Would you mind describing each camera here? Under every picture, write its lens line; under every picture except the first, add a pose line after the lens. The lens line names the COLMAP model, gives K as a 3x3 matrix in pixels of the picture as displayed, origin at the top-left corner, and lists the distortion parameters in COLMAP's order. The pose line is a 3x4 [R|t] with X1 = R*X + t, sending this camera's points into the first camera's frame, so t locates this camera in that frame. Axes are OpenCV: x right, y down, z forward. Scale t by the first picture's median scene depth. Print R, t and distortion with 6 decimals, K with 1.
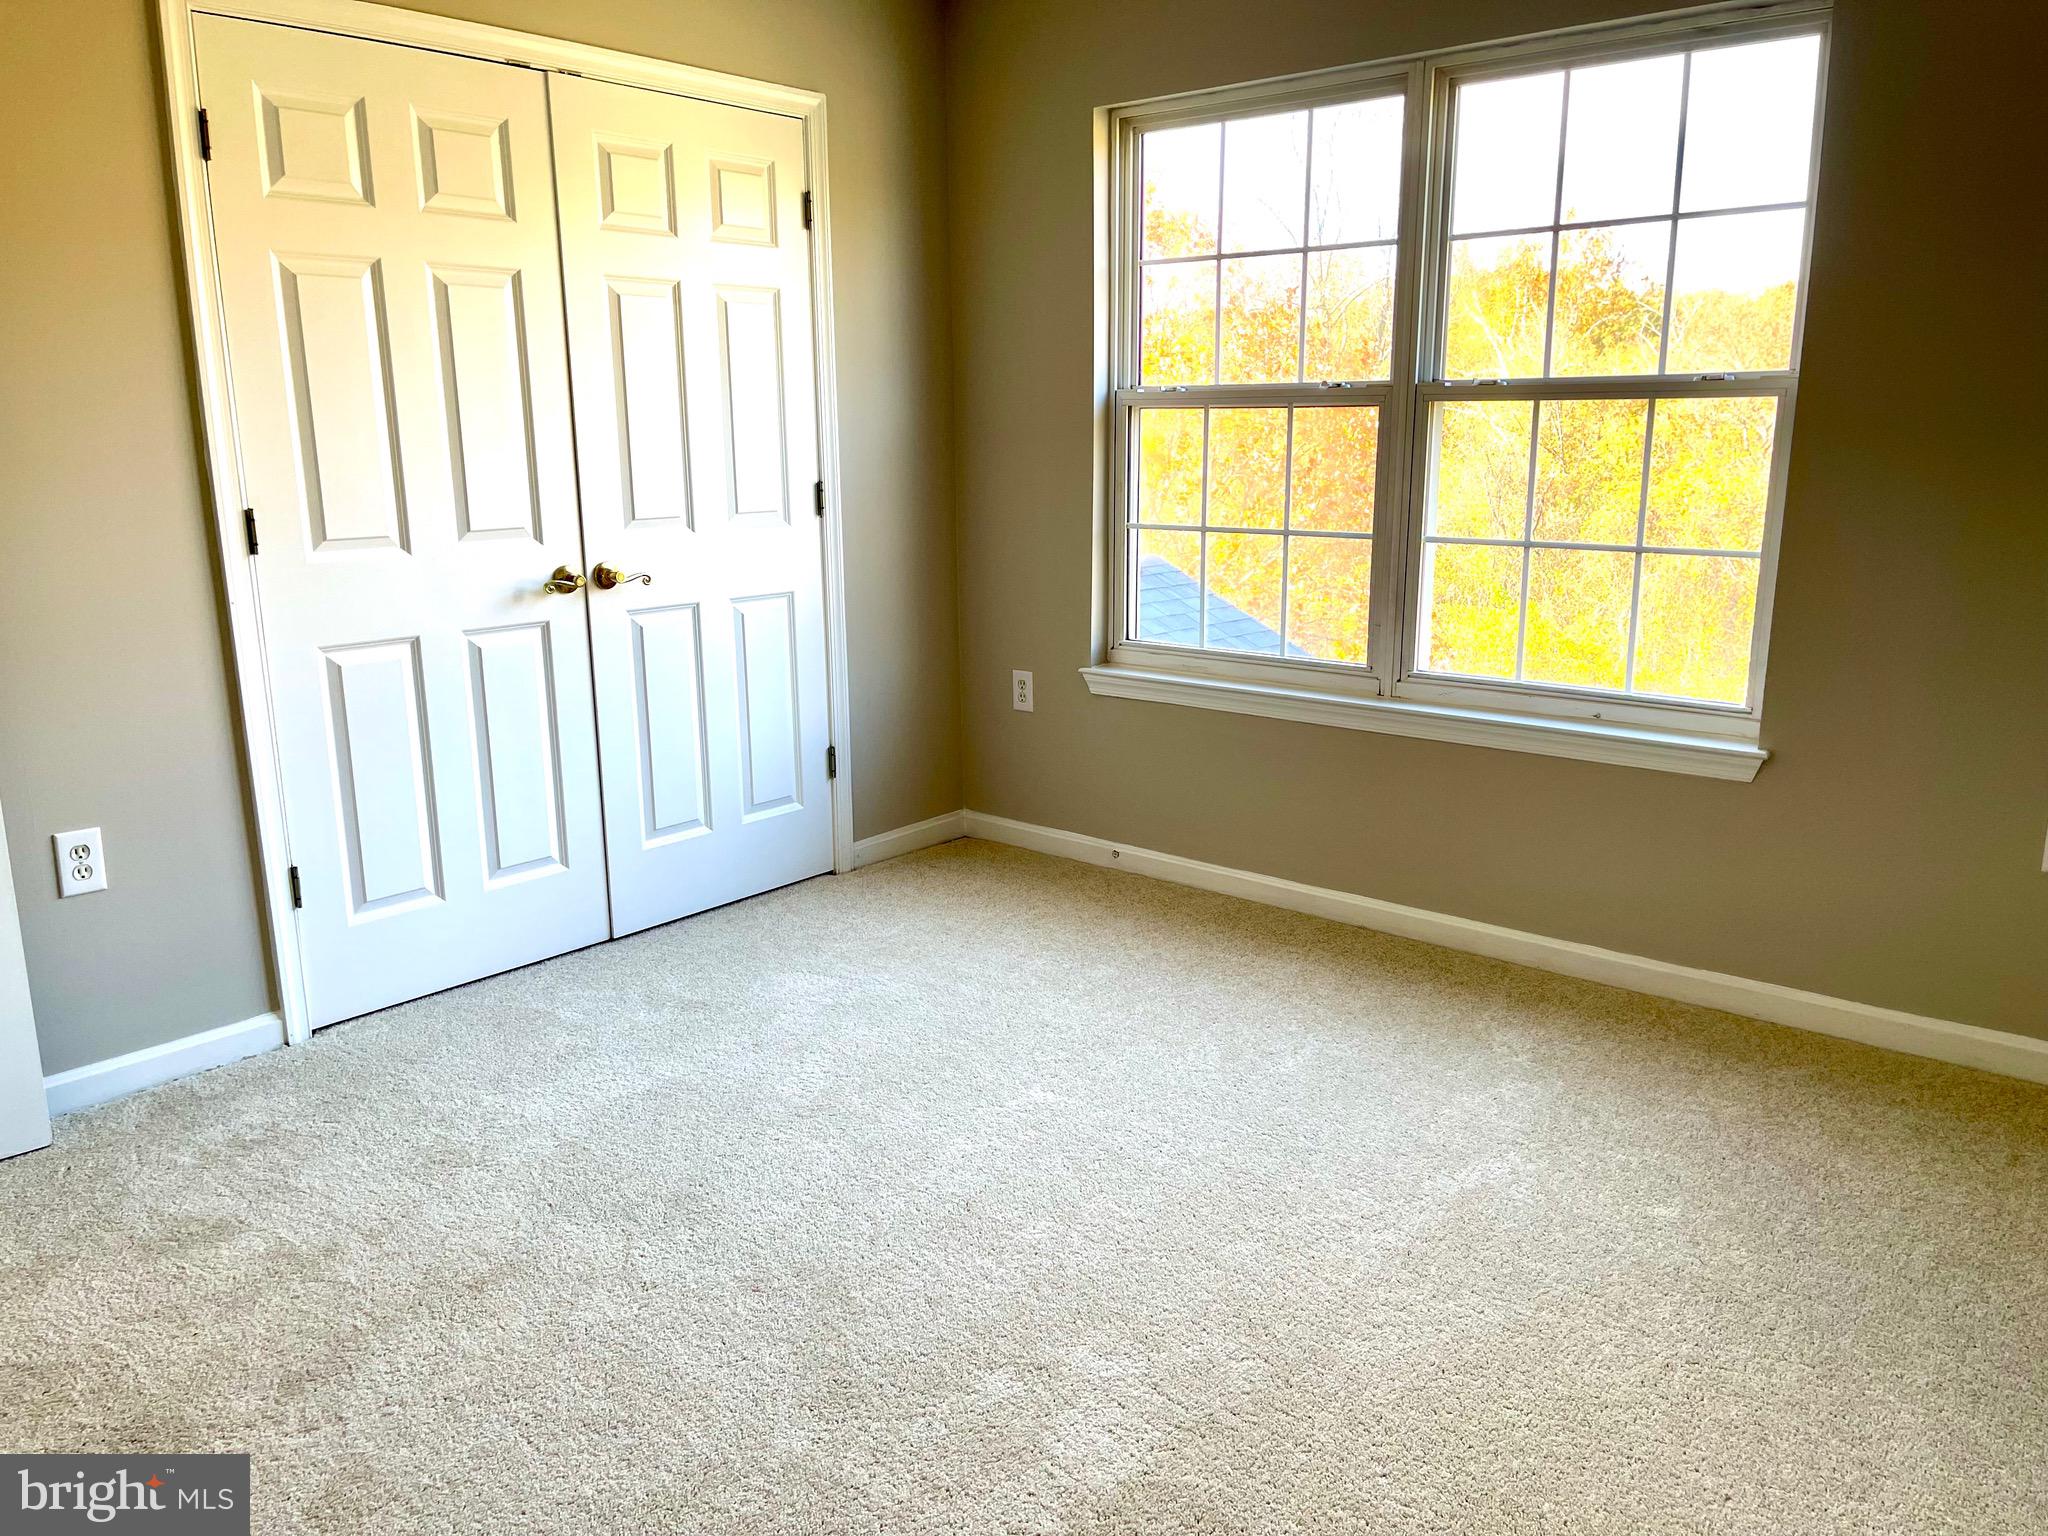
lens RADIAL K [[1529.0, 0, 1023.7], [0, 1529.0, 773.8], [0, 0, 1]] dist [0.075390, -0.103282]
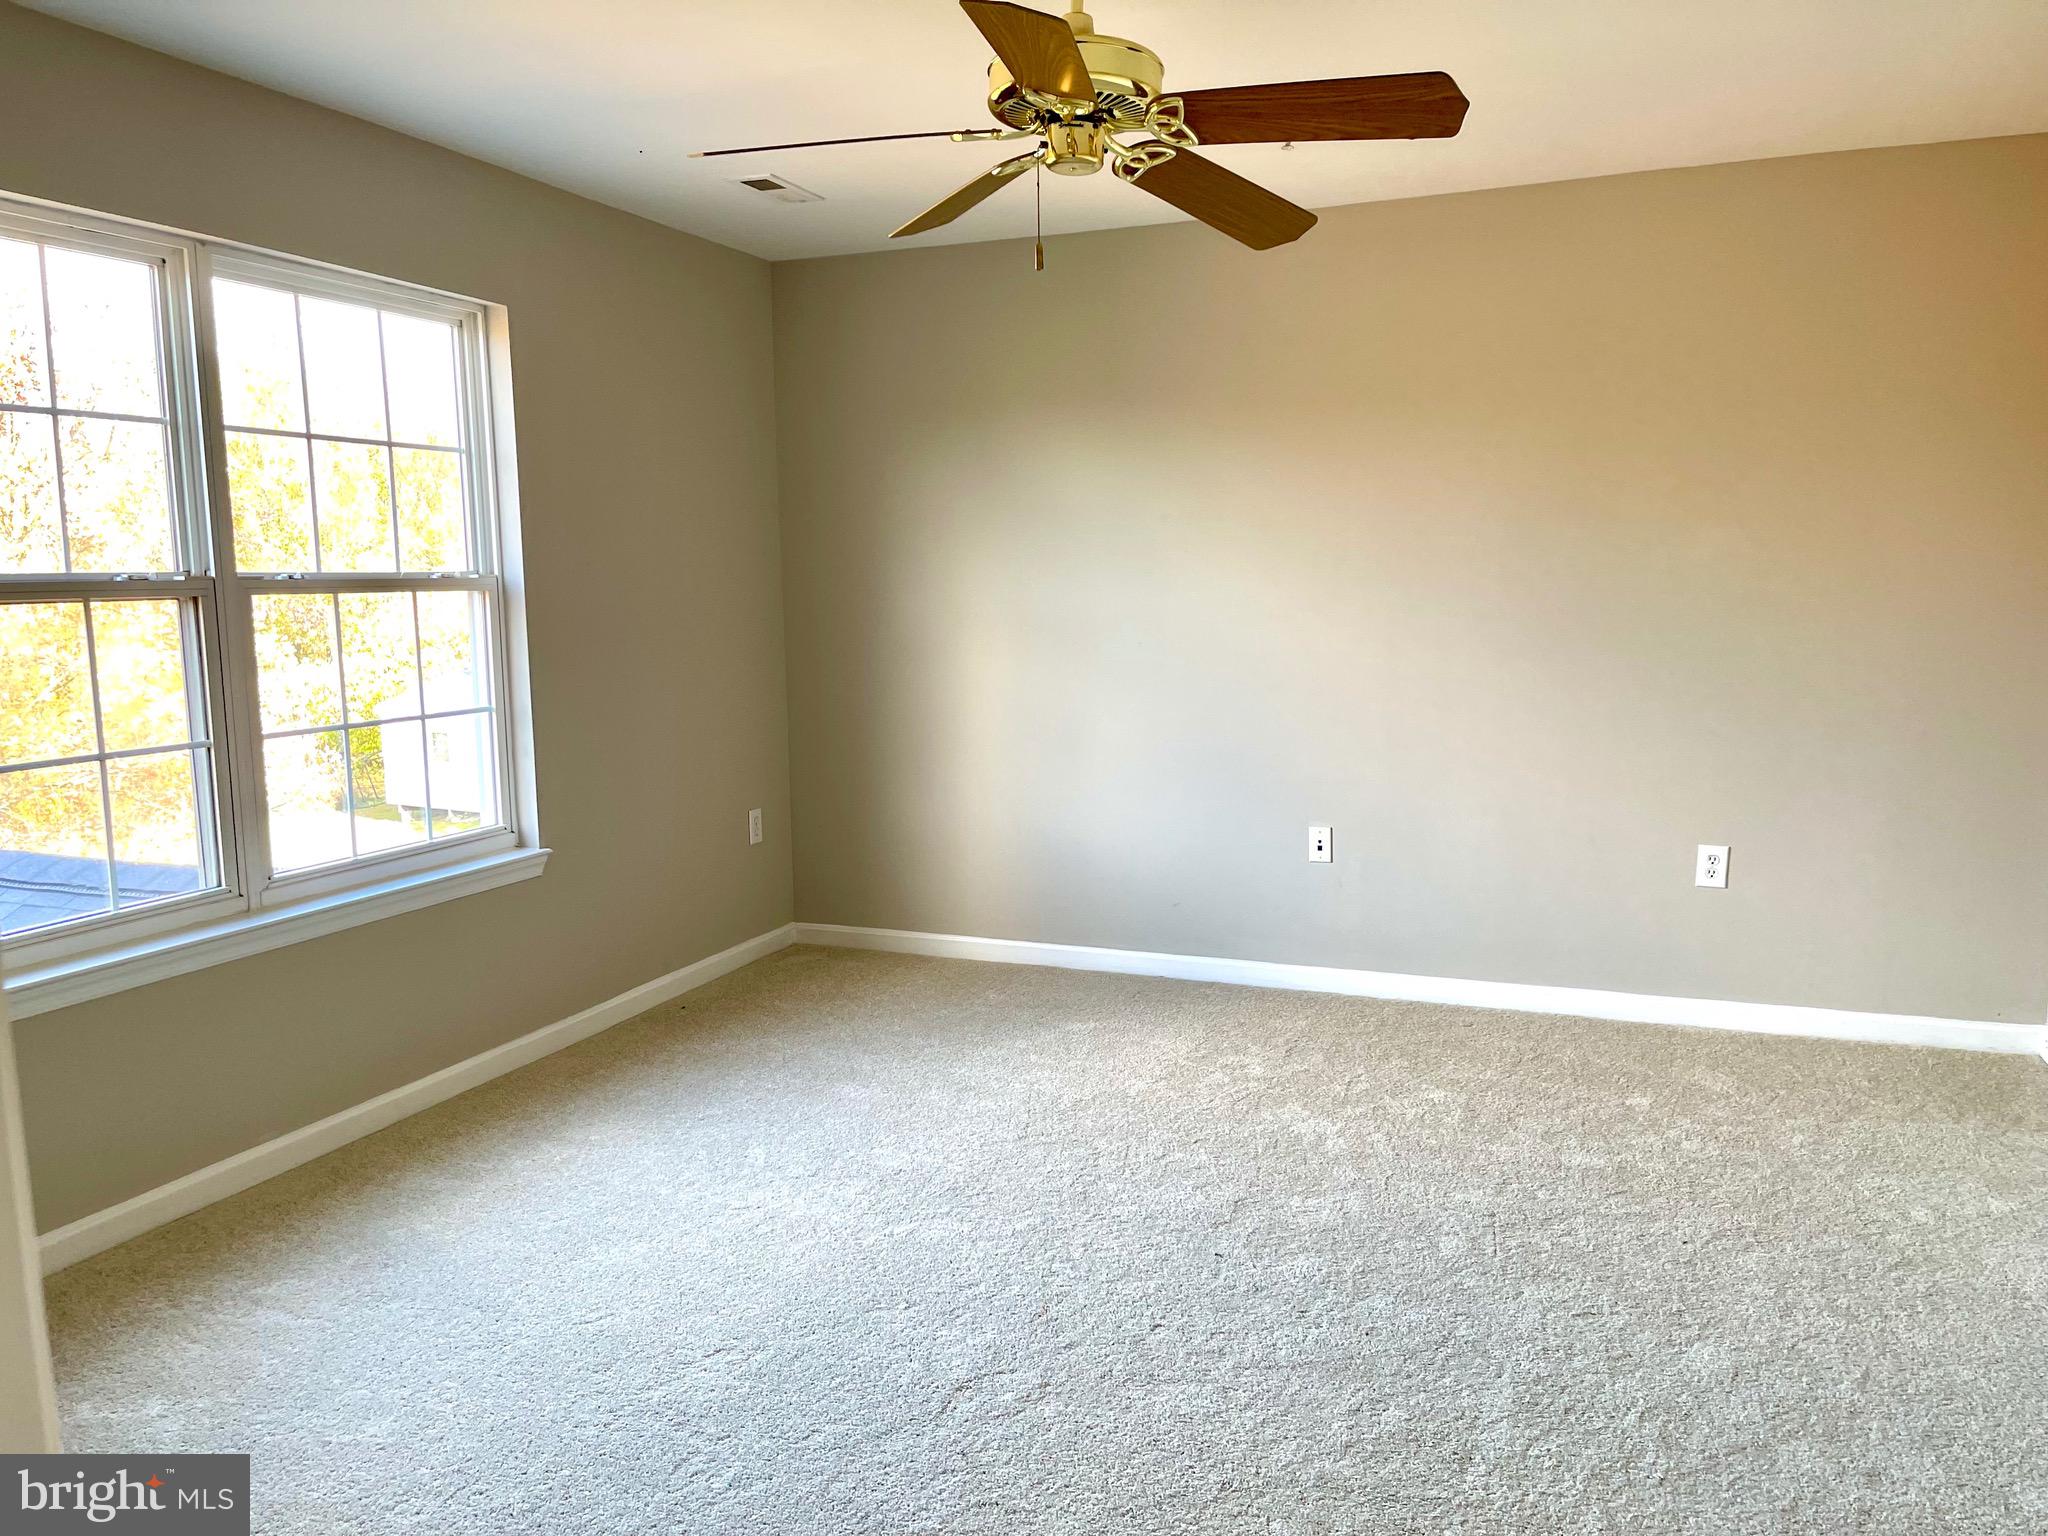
lens RADIAL K [[1529.0, 0, 1023.7], [0, 1529.0, 773.8], [0, 0, 1]] dist [0.075390, -0.103282]
pose [[-0.306211, -0.115826, 0.944891, -0.820656], [0.225896, 0.955380, 0.190318, -0.216099], [-0.924773, 0.271724, -0.266383, 0.867987]]
